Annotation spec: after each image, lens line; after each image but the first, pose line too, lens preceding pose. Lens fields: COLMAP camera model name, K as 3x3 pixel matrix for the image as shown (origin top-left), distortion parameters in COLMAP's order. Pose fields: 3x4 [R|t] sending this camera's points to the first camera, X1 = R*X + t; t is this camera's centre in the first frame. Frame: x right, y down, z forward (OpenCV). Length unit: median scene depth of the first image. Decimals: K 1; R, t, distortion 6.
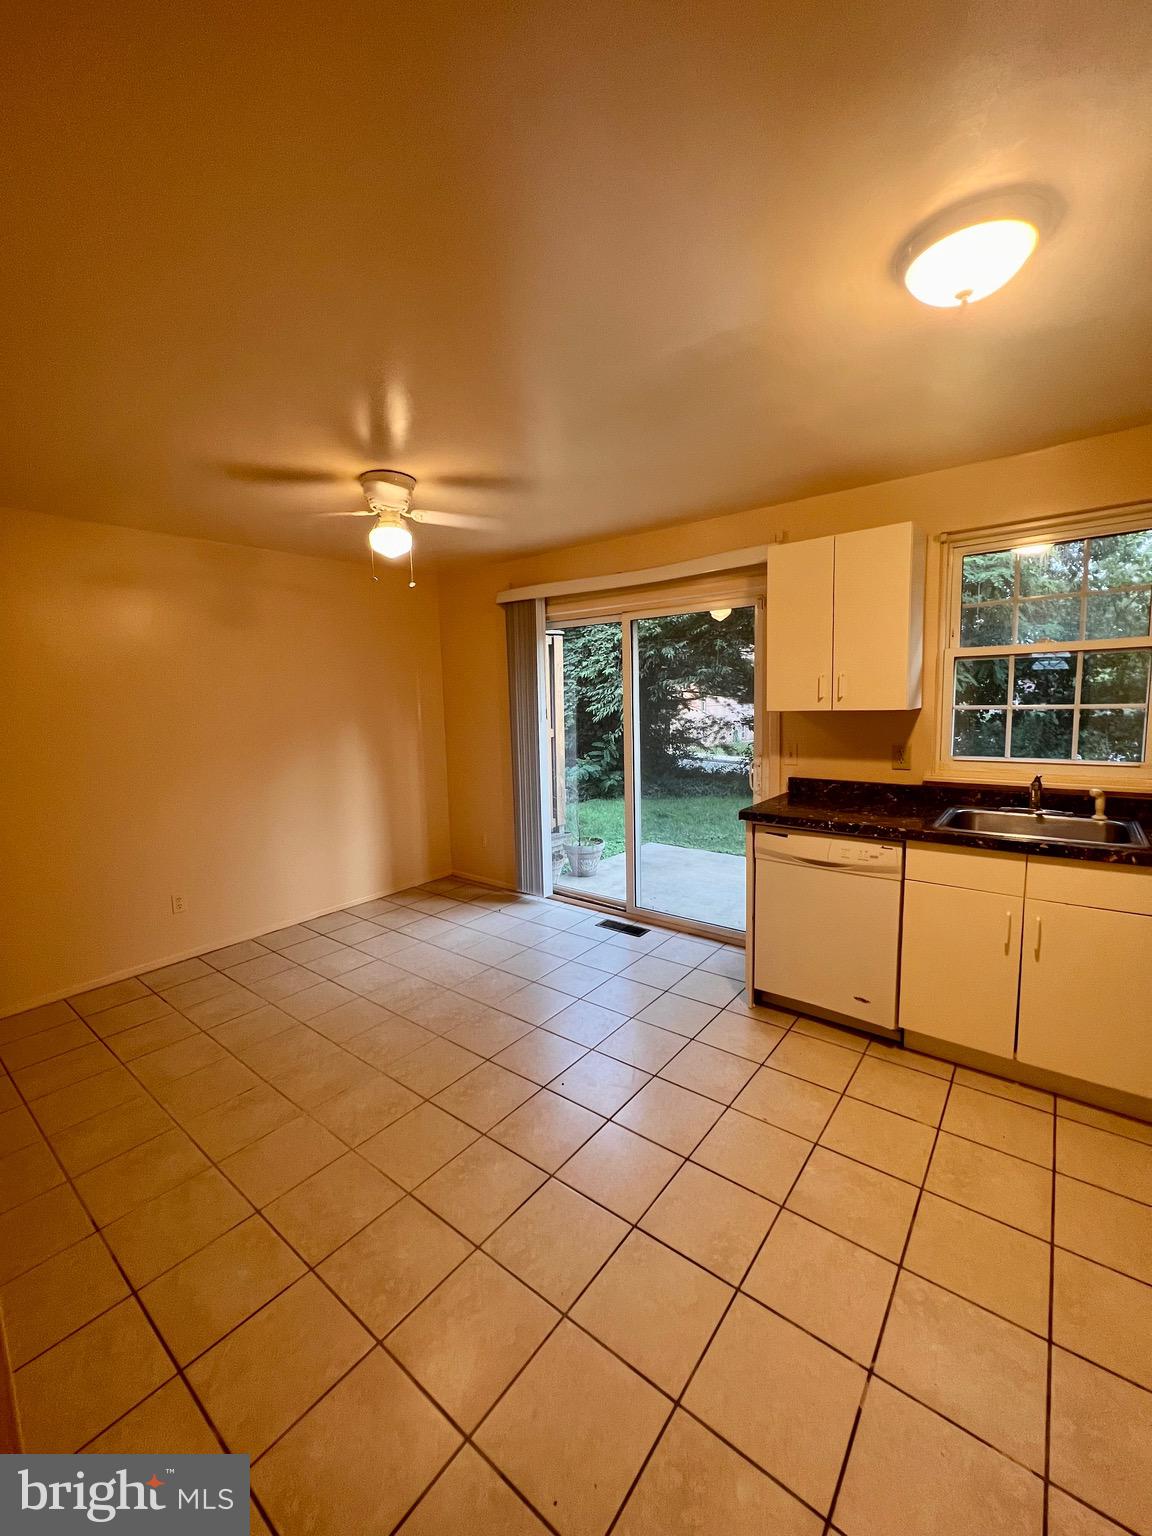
lens RADIAL K [[615.7, 0, 578.6], [0, 615.7, 766.2], [0, 0, 1]] dist [-0.001088, 0.000232]
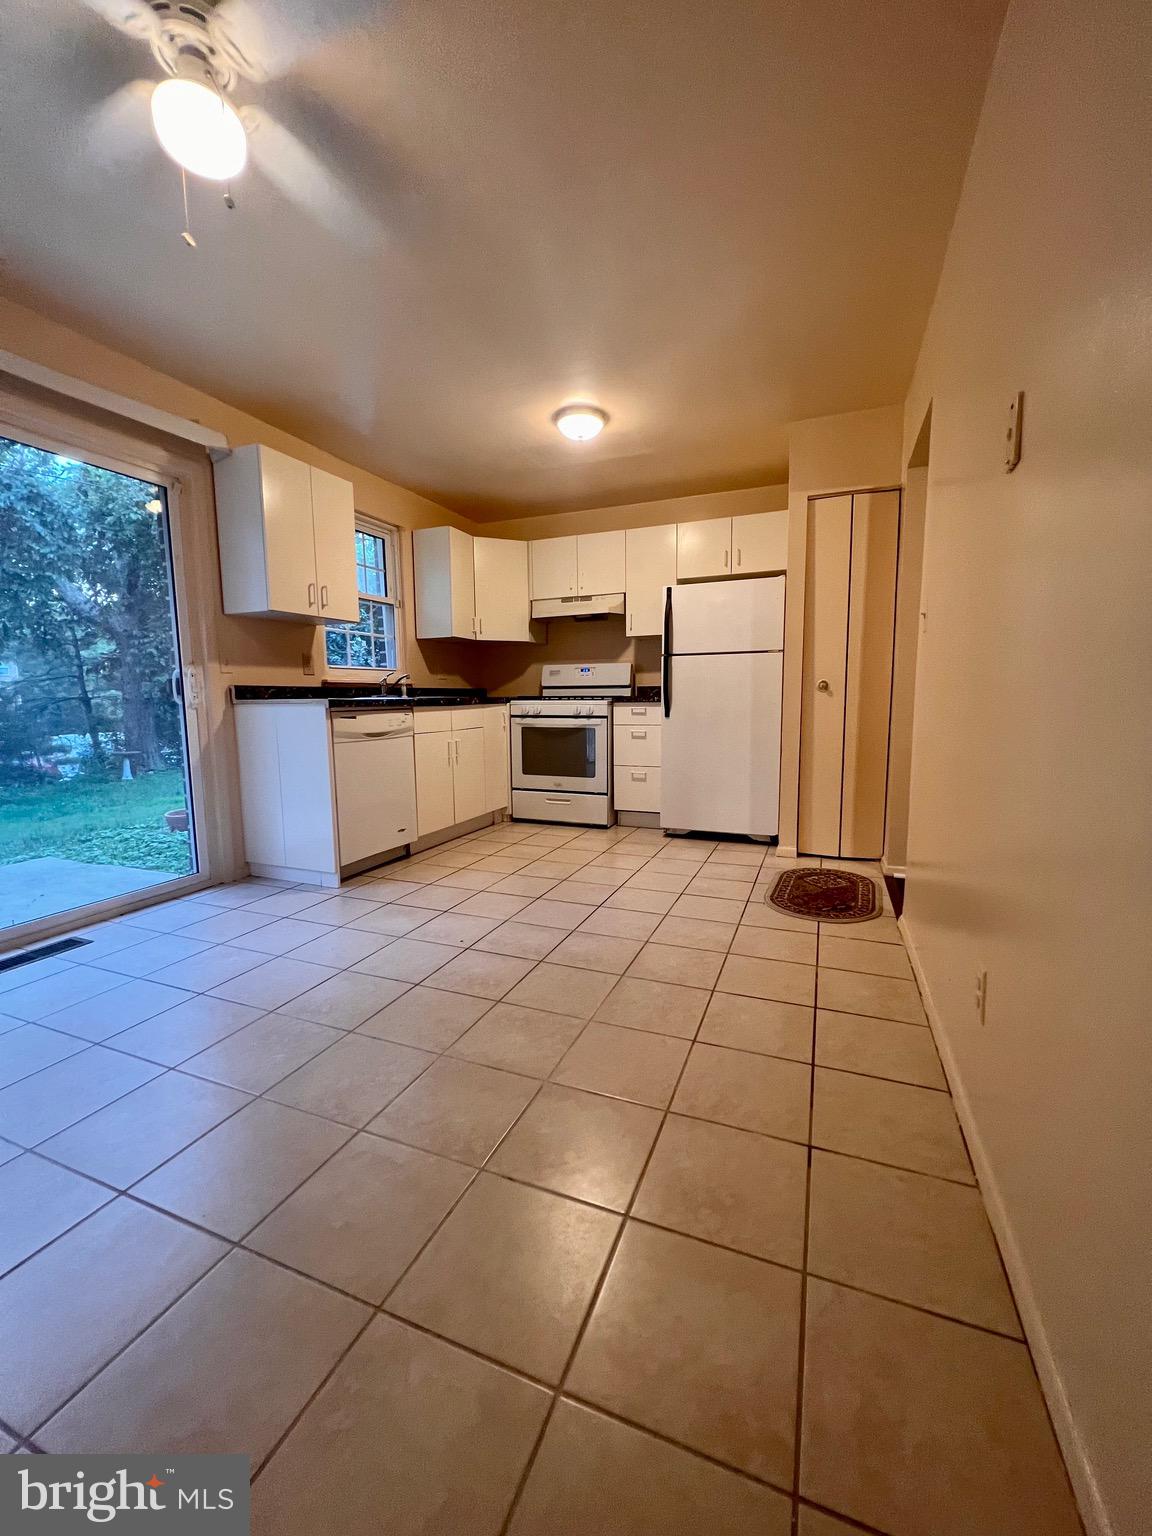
lens RADIAL K [[611.1, 0, 582.3], [0, 611.1, 768.1], [0, 0, 1]] dist [0.000494, -0.000017]
pose [[-0.284223, -0.081720, 0.955269, -0.877825], [0.131777, 0.983575, 0.123350, 0.117962], [-0.949659, 0.160941, -0.268786, 0.890663]]
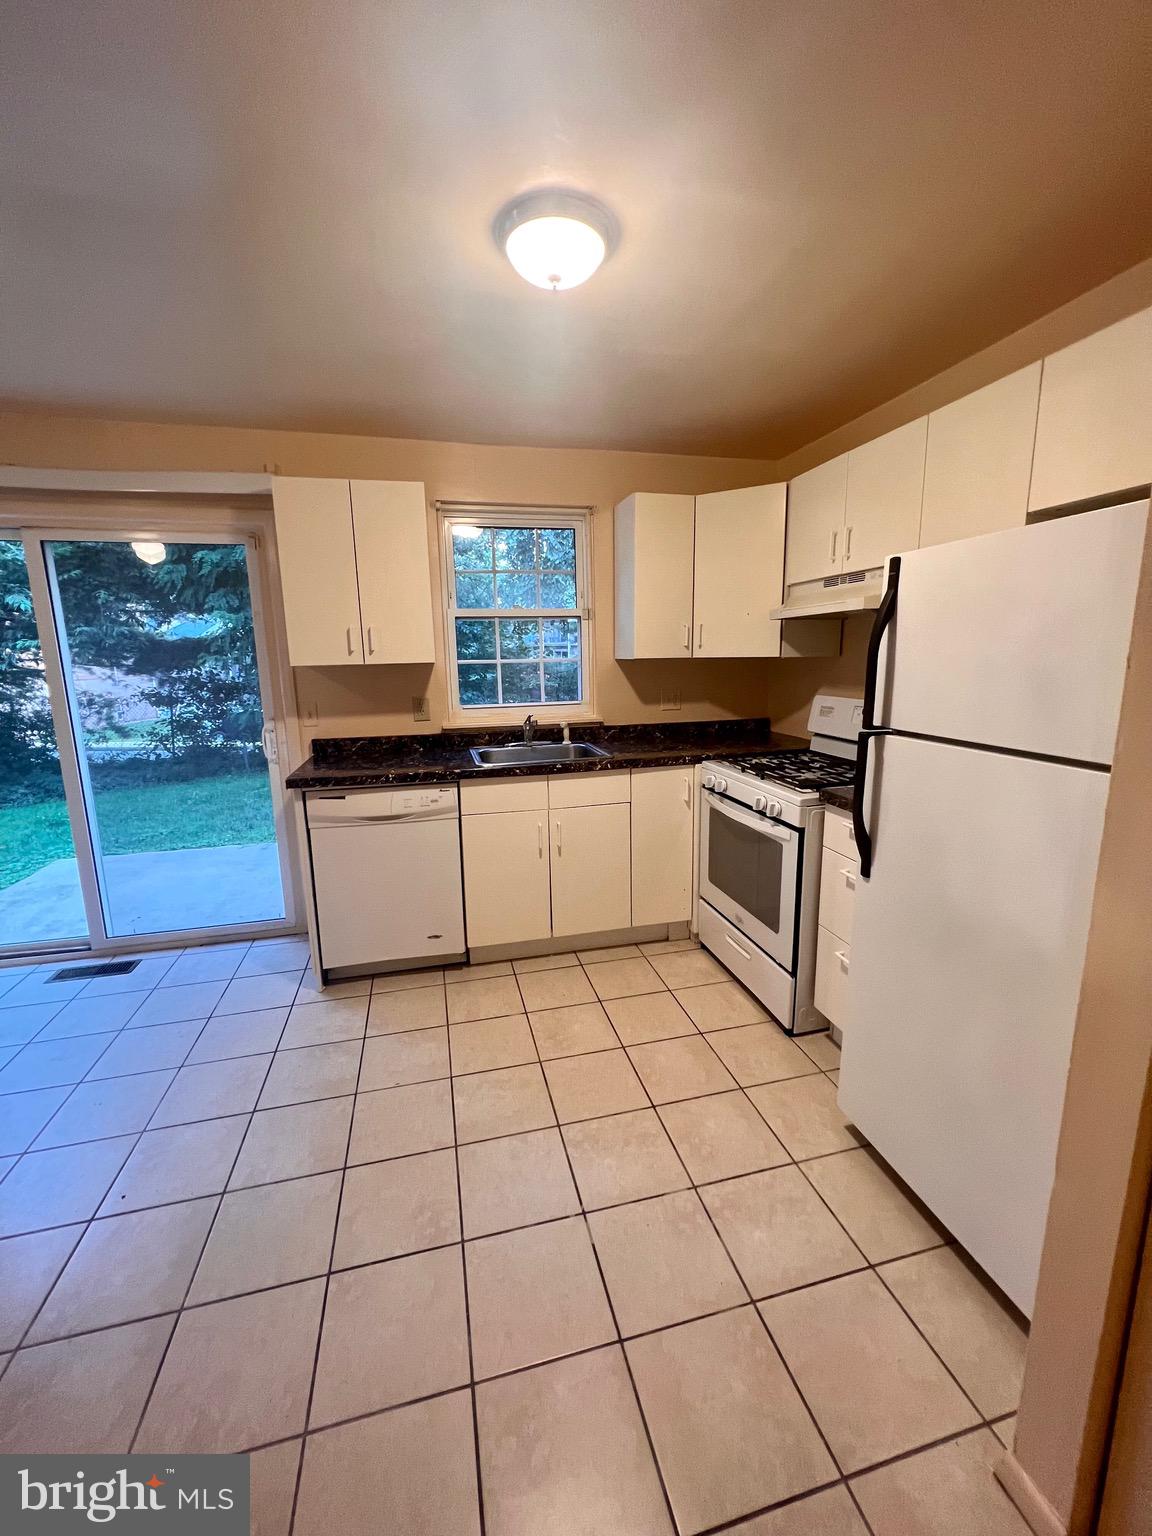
lens RADIAL K [[617.3, 0, 581.1], [0, 617.3, 766.9], [0, 0, 1]] dist [0.000708, 0.000514]
pose [[0.609738, -0.127533, 0.782276, -0.168382], [0.093250, 0.991658, 0.088985, 0.016124], [-0.787099, 0.018689, 0.616544, 0.128399]]
